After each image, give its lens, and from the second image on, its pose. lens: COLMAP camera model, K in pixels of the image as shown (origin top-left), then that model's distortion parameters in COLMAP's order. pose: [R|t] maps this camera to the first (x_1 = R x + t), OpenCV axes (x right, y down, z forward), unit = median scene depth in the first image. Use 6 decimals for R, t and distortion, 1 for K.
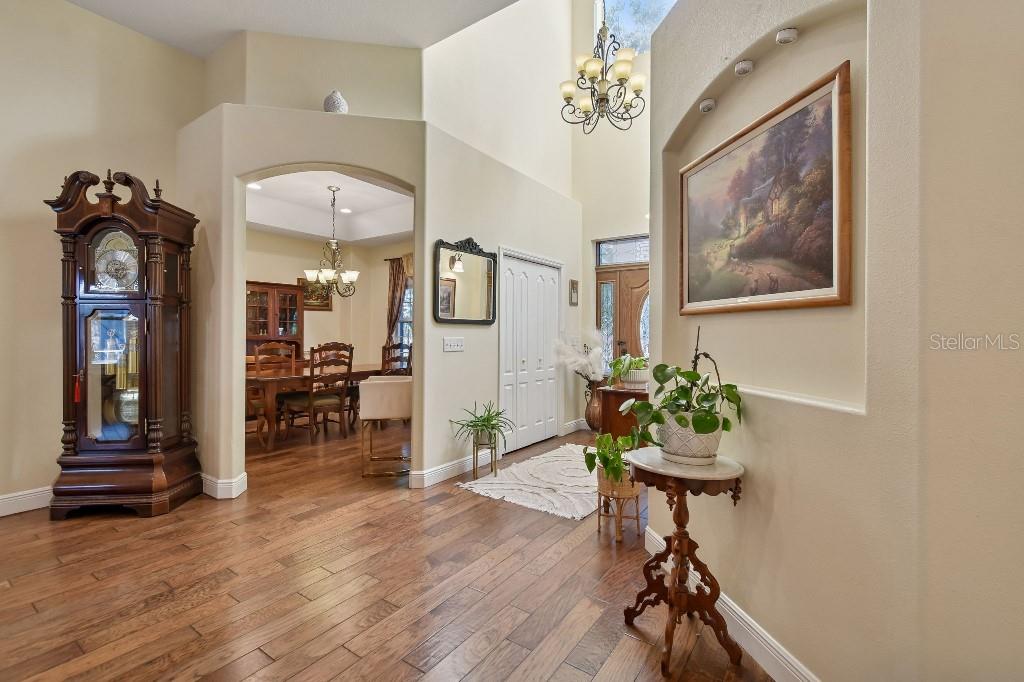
lens RADIAL K [[457.9, 0, 509.6], [0, 457.9, 331.8], [0, 0, 1]] dist [0.001876, -0.000050]
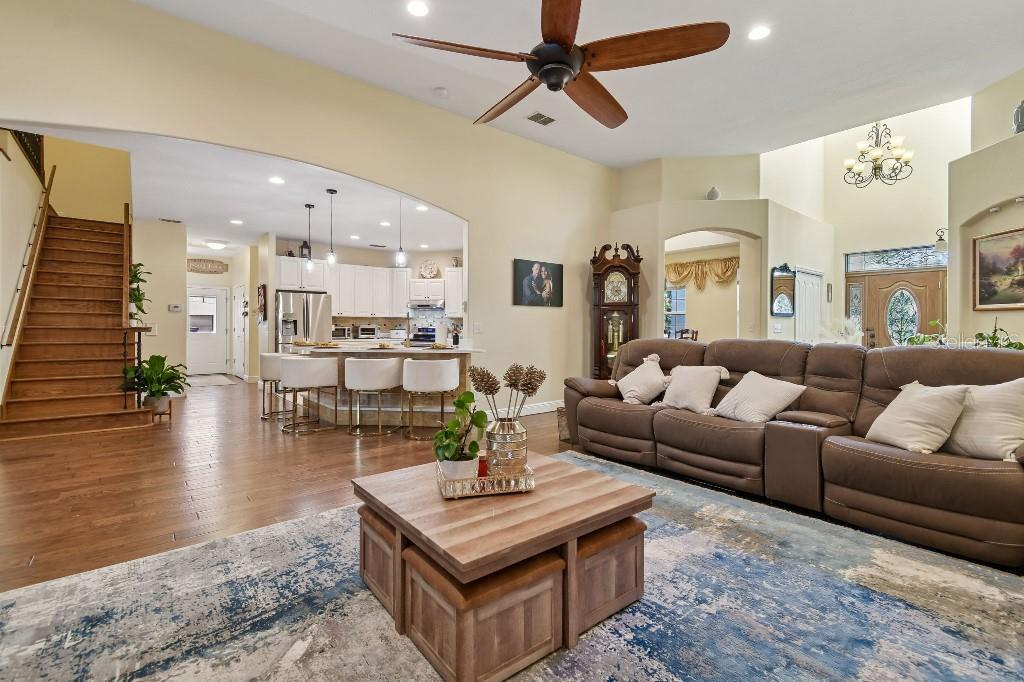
lens RADIAL K [[456.6, 0, 514.0], [0, 456.6, 322.7], [0, 0, 1]] dist [0.001332, -0.000253]
pose [[0.962817, -0.003630, -0.270128, -0.763978], [0.003125, 0.999992, -0.002298, 0.008591], [0.270135, 0.001369, 0.962822, -1.088546]]
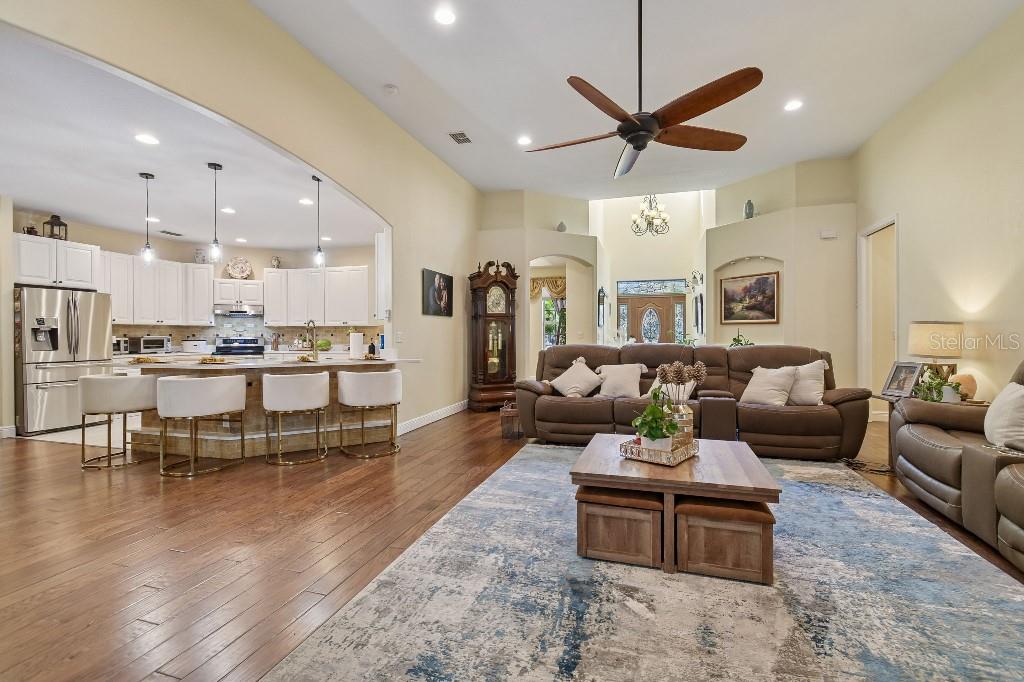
lens RADIAL K [[457.9, 0, 509.6], [0, 457.9, 331.8], [0, 0, 1]] dist [0.001876, -0.000050]
pose [[0.951584, -0.004839, 0.307351, -1.522113], [0.005420, 0.999985, -0.001038, 0.007930], [-0.307341, 0.002654, 0.951596, -1.194427]]
